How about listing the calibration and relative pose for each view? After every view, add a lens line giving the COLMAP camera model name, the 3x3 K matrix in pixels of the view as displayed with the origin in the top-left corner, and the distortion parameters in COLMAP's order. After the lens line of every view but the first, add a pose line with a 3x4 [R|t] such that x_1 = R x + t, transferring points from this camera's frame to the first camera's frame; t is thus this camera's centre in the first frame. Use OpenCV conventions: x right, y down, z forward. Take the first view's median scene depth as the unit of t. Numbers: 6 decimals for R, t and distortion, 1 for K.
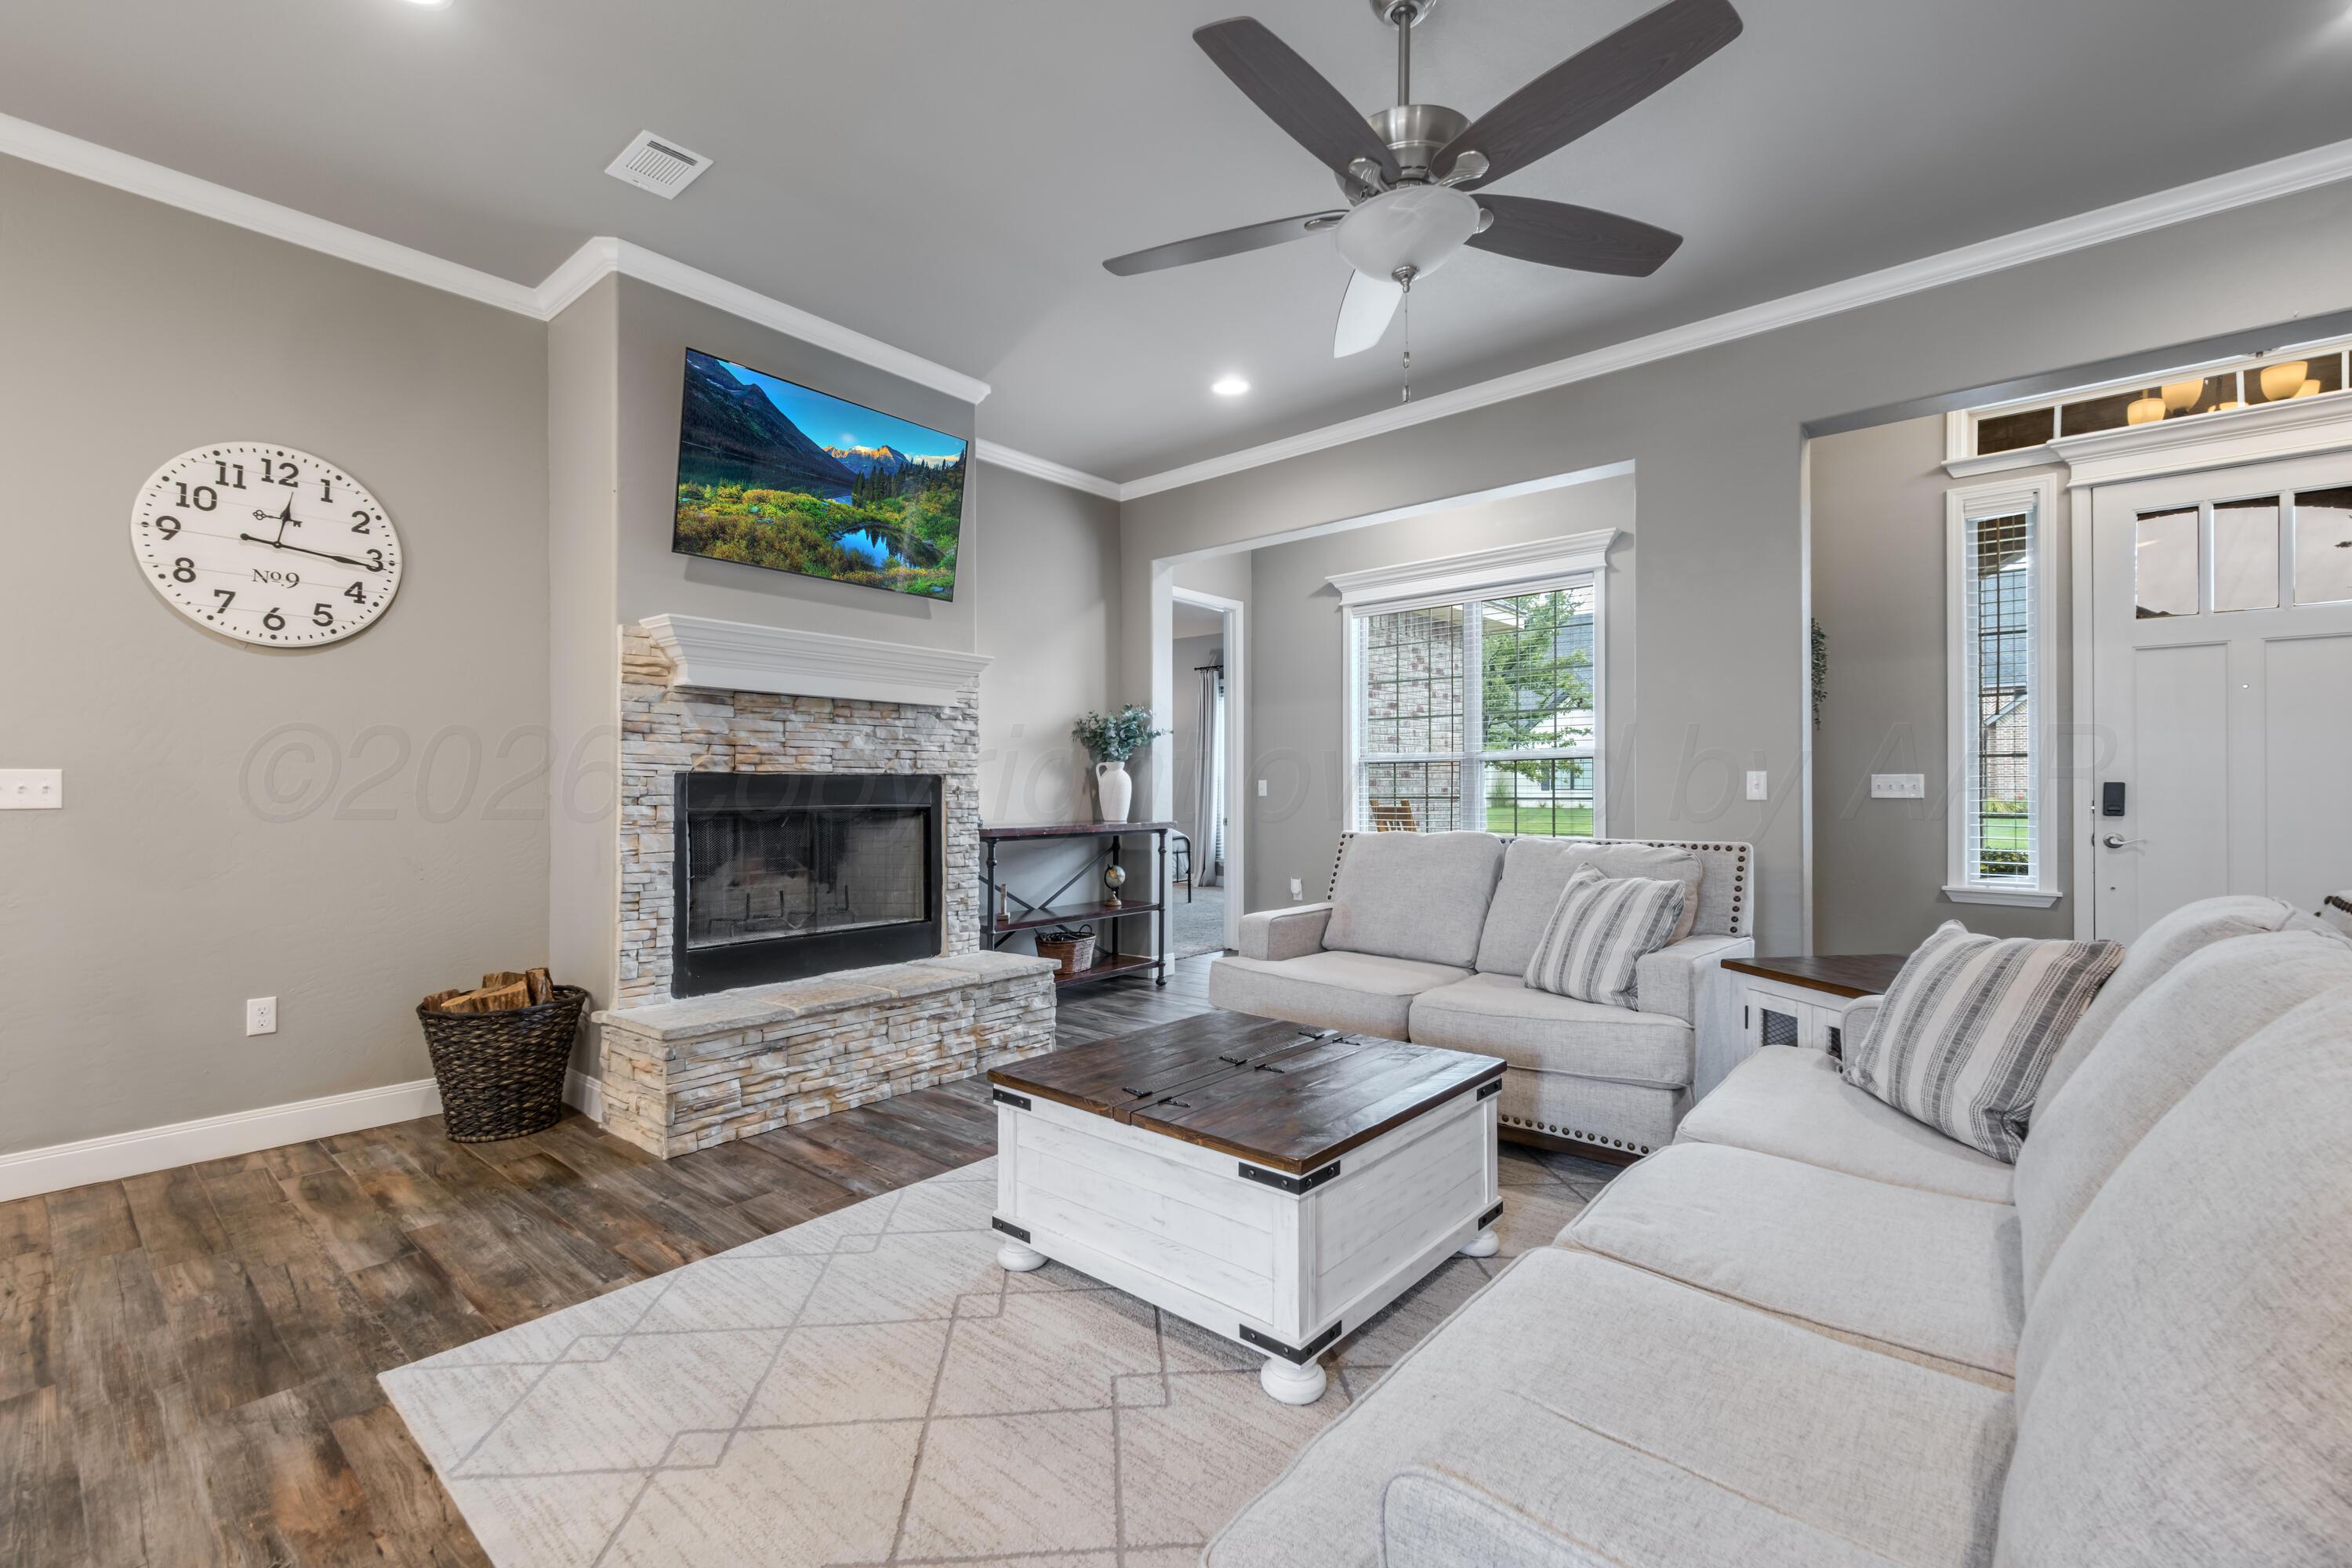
lens RADIAL K [[1016.9, 0, 1176.0], [0, 1016.9, 784.0], [0, 0, 1]] dist [0.003103, -0.000710]
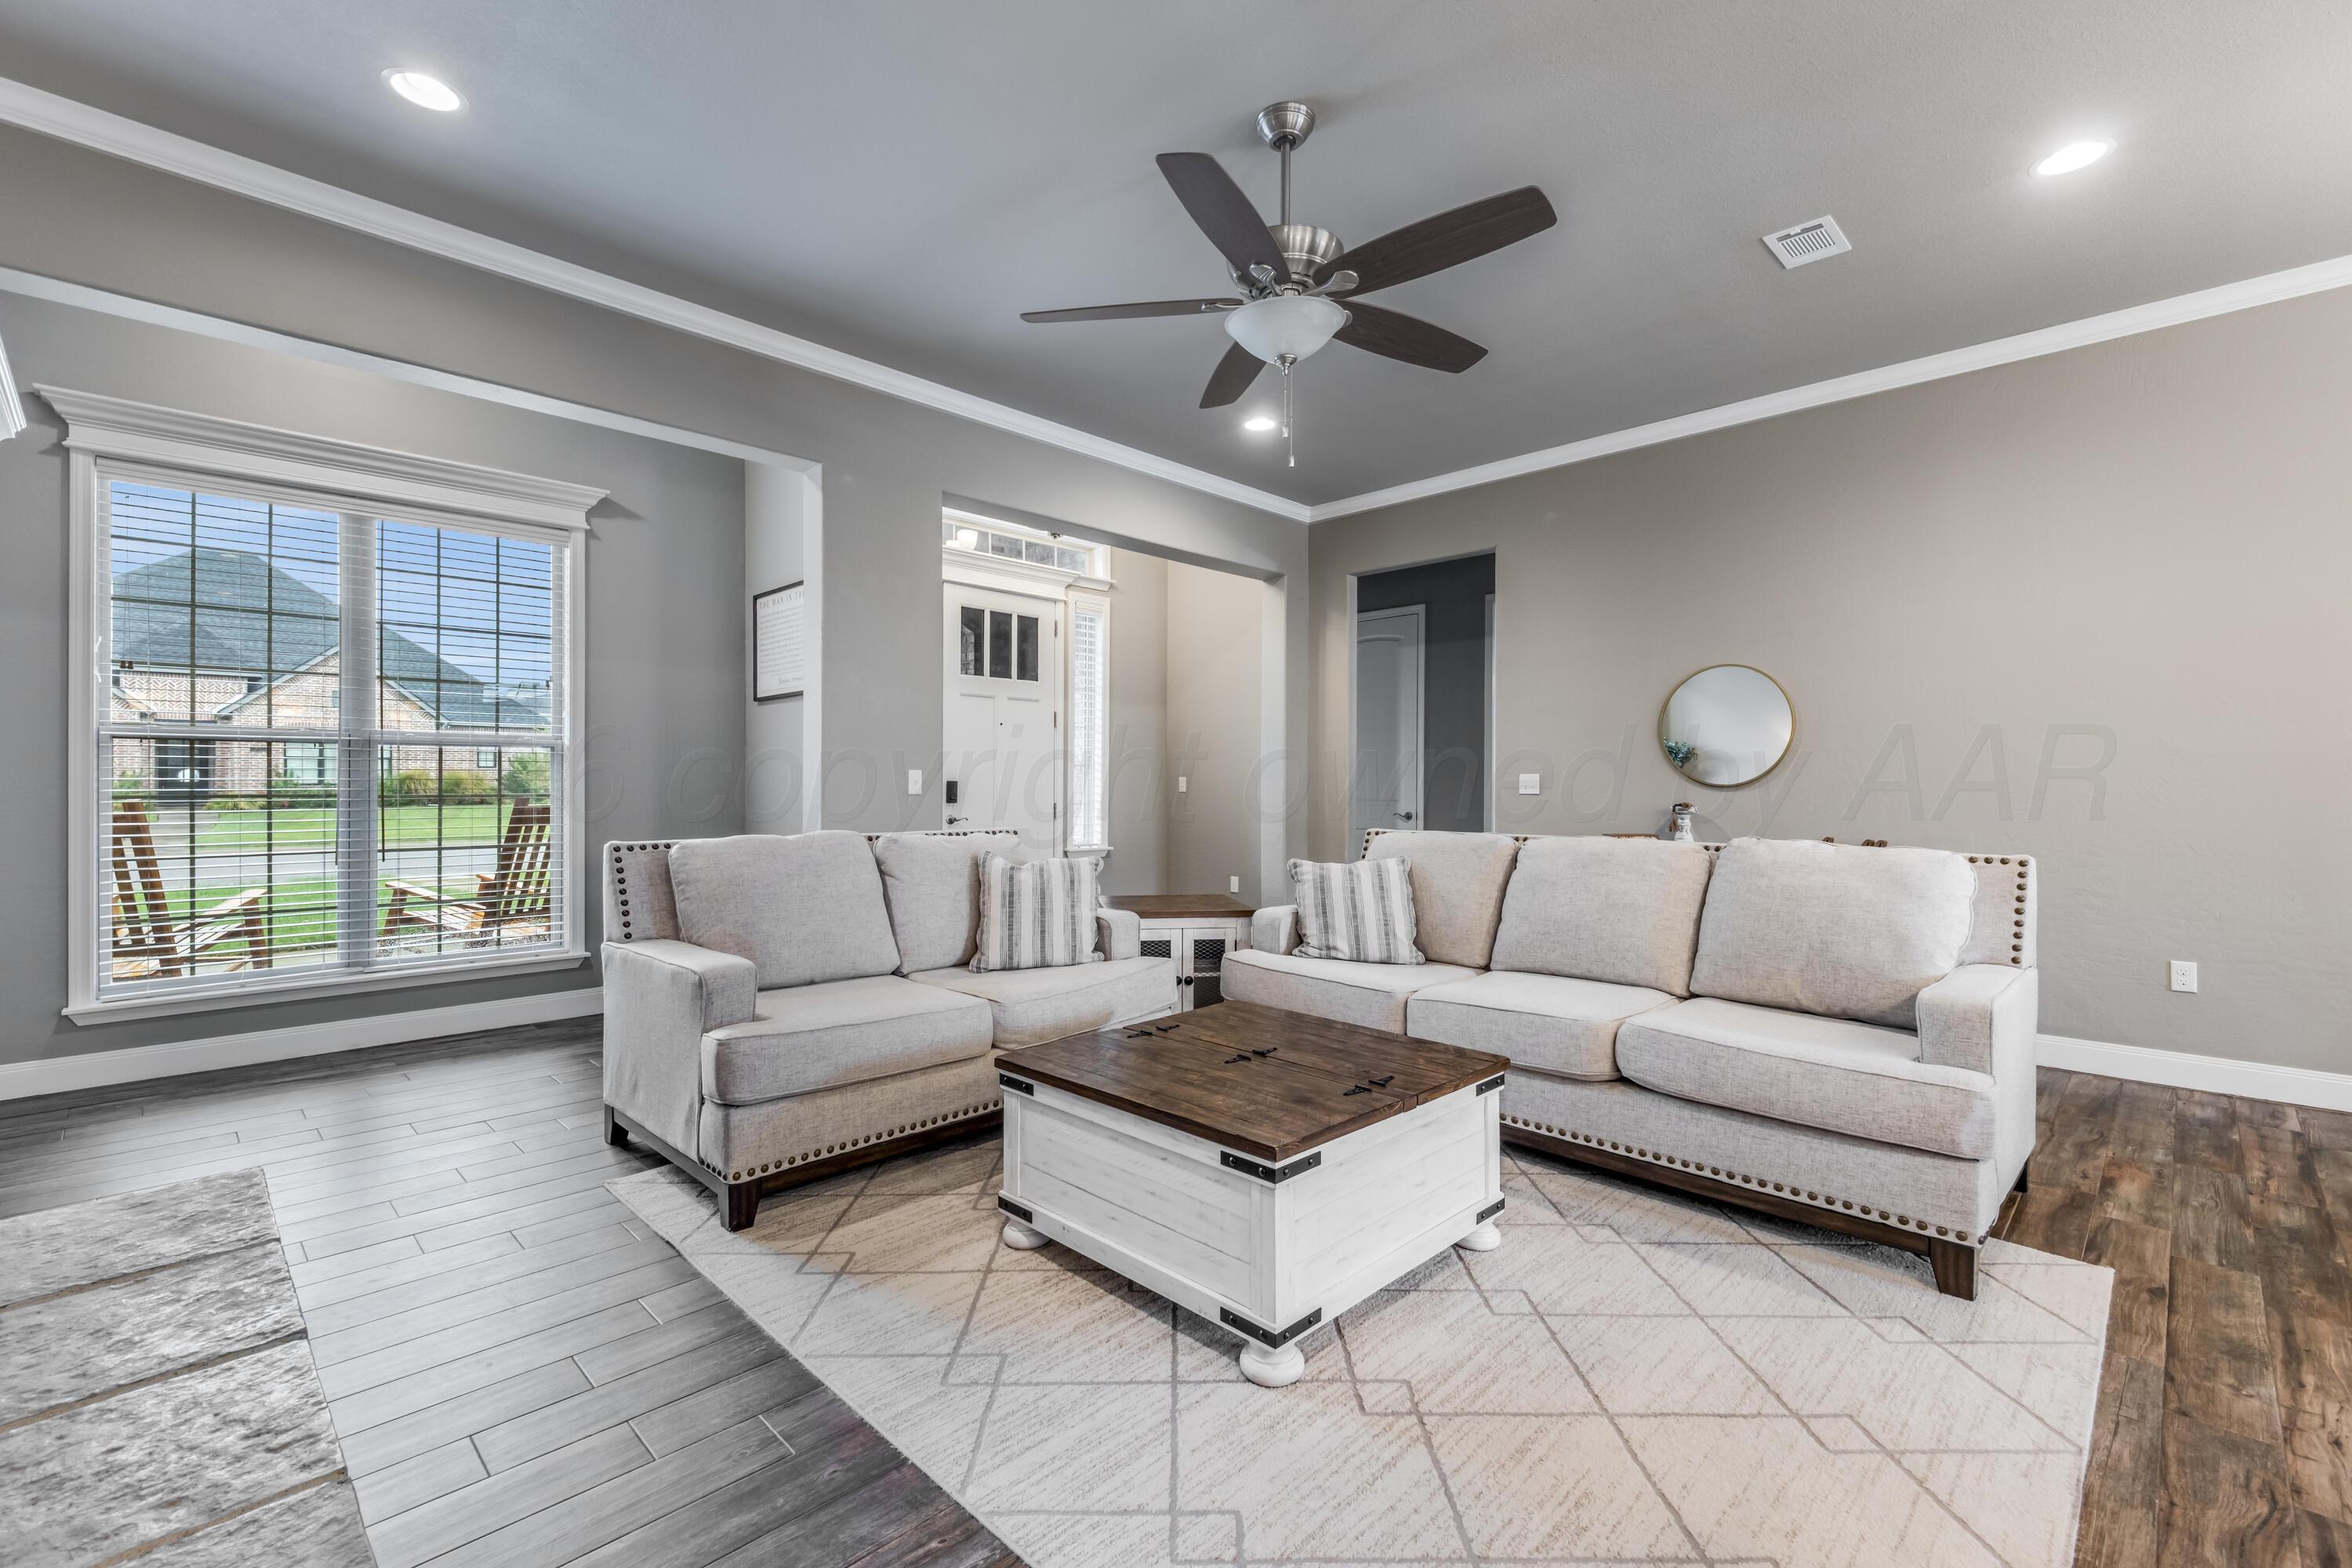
lens RADIAL K [[993.2, 0, 1183.9], [0, 993.2, 786.7], [0, 0, 1]] dist [0.001265, 0.000040]
pose [[0.078182, -0.000303, 0.996939, -0.574961], [-0.006020, 0.999982, 0.000776, 0.003662], [-0.996921, -0.006062, 0.078179, 0.617261]]
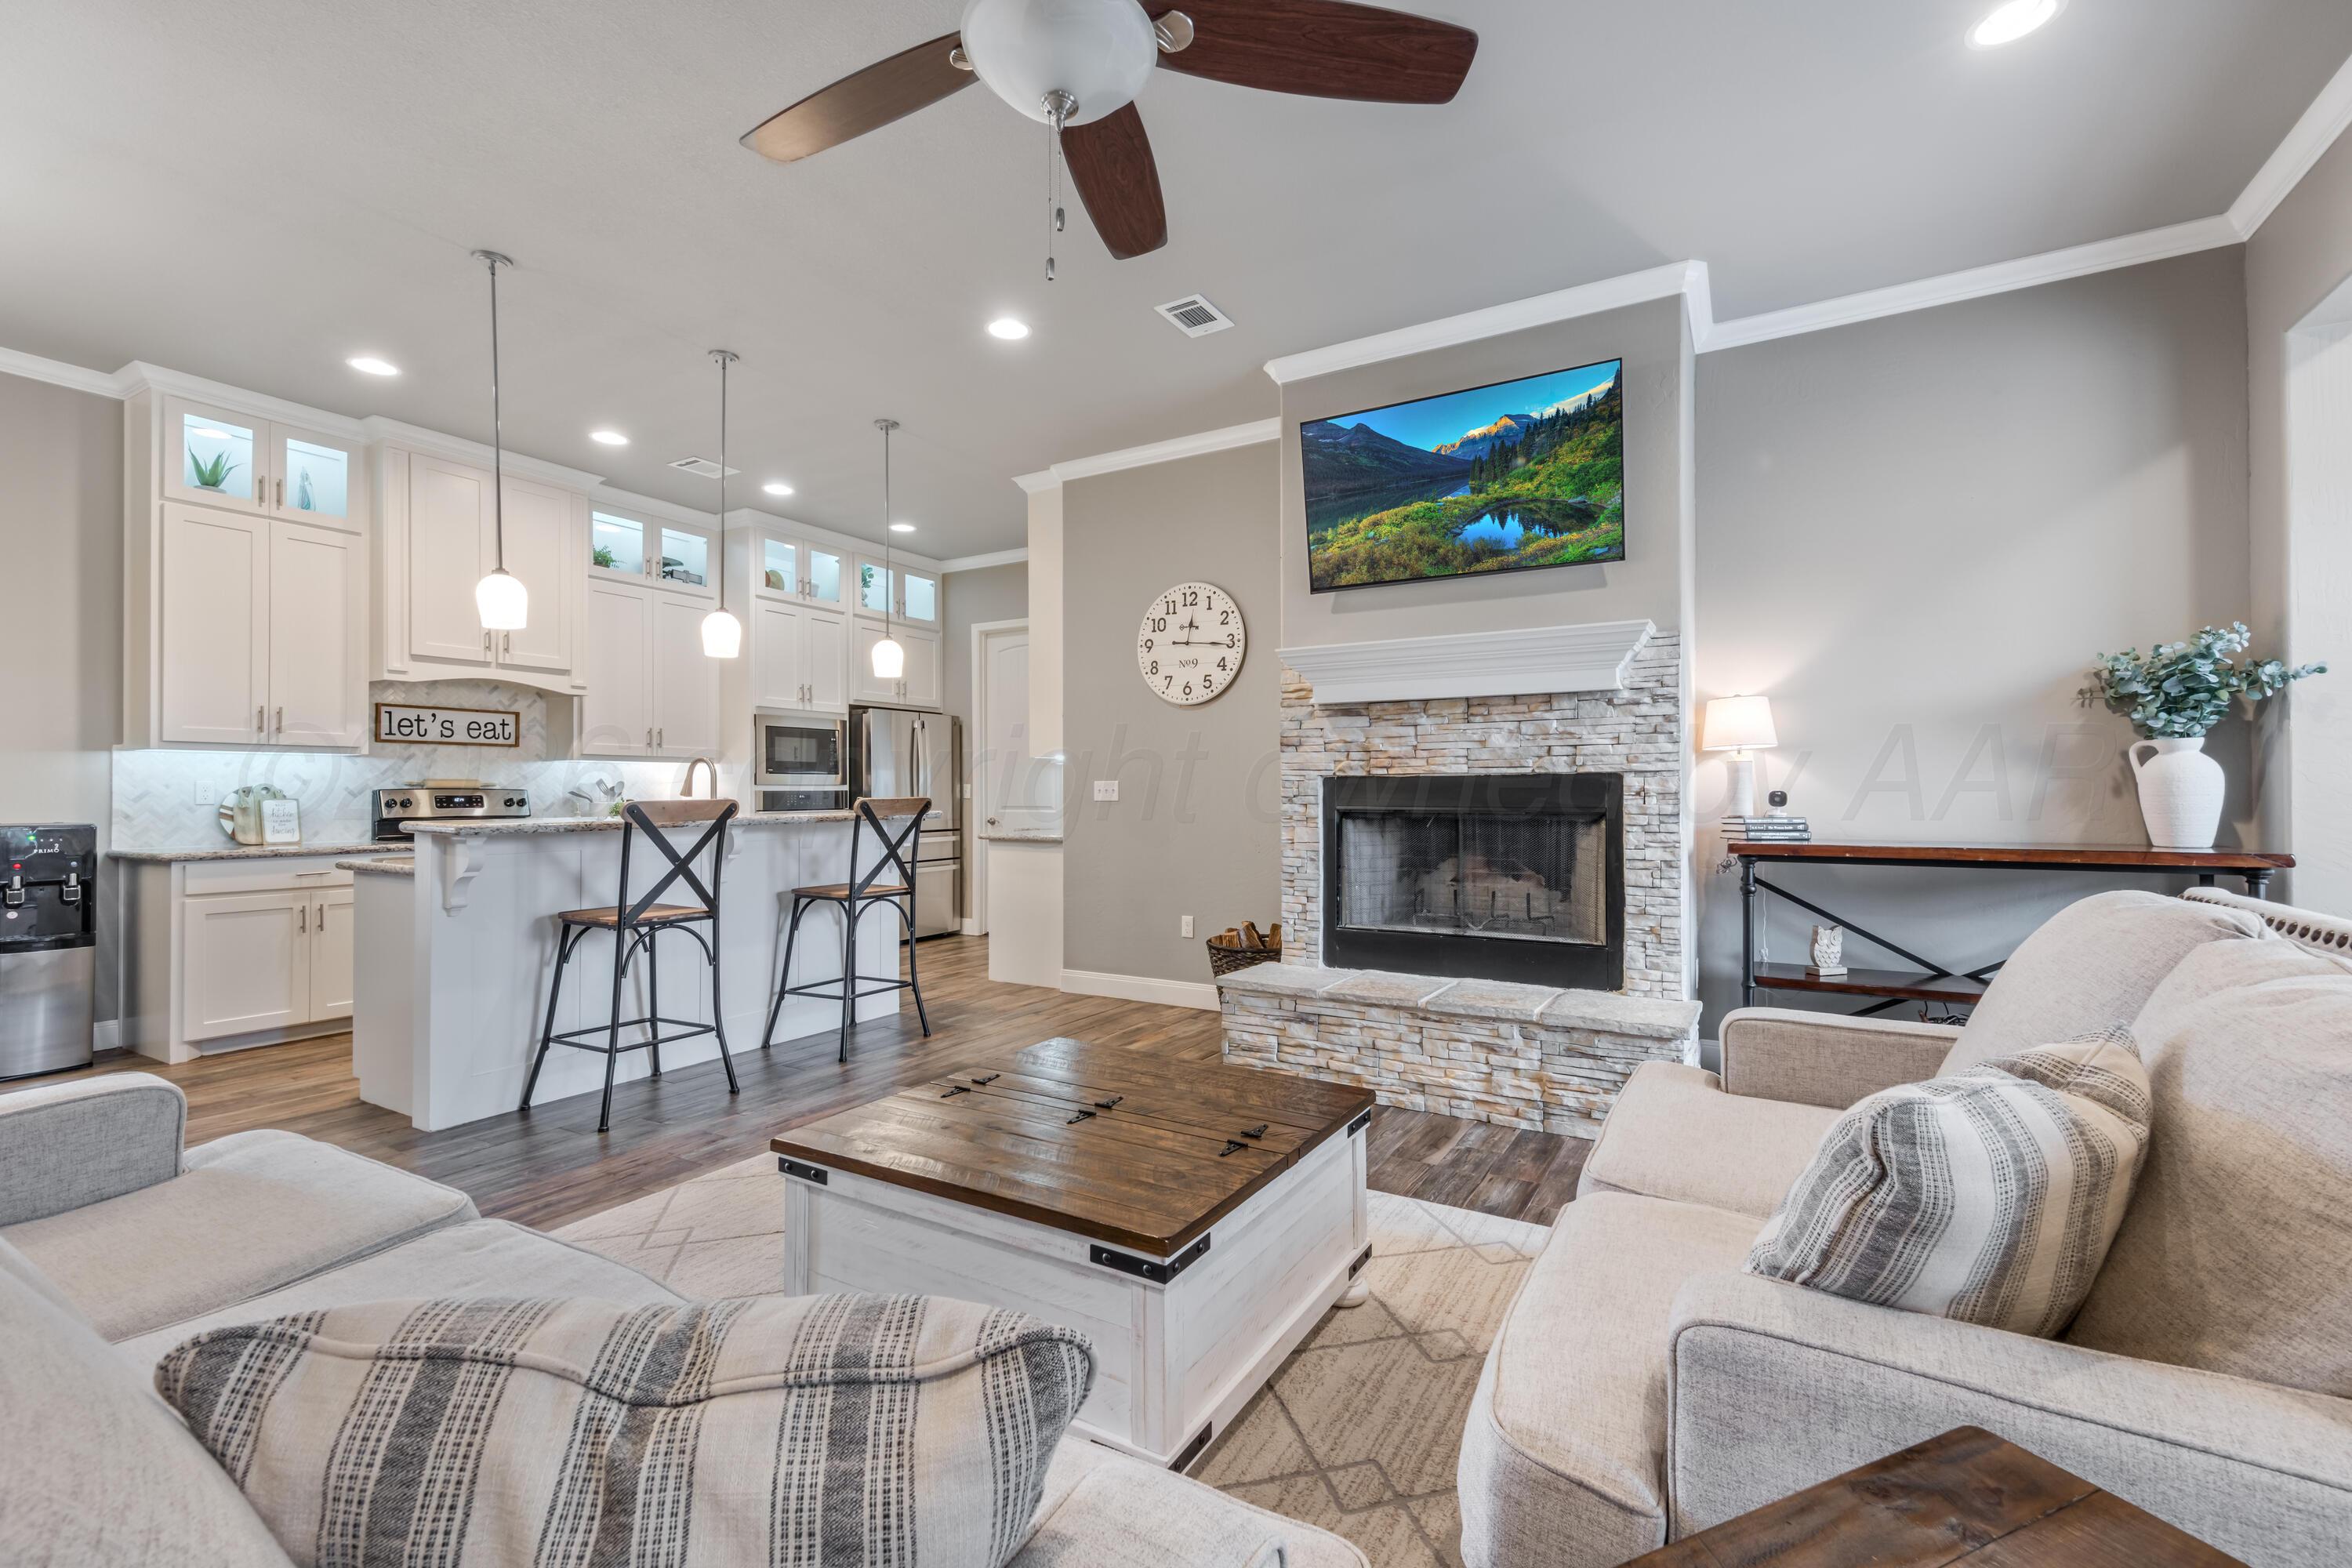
lens RADIAL K [[997.2, 0, 1173.3], [0, 997.2, 788.8], [0, 0, 1]] dist [-0.001108, -0.000501]
pose [[0.159457, -0.002693, -0.987201, 0.586722], [0.008470, 0.999963, -0.001360, 0.002689], [0.987169, -0.008145, 0.159474, 0.594016]]
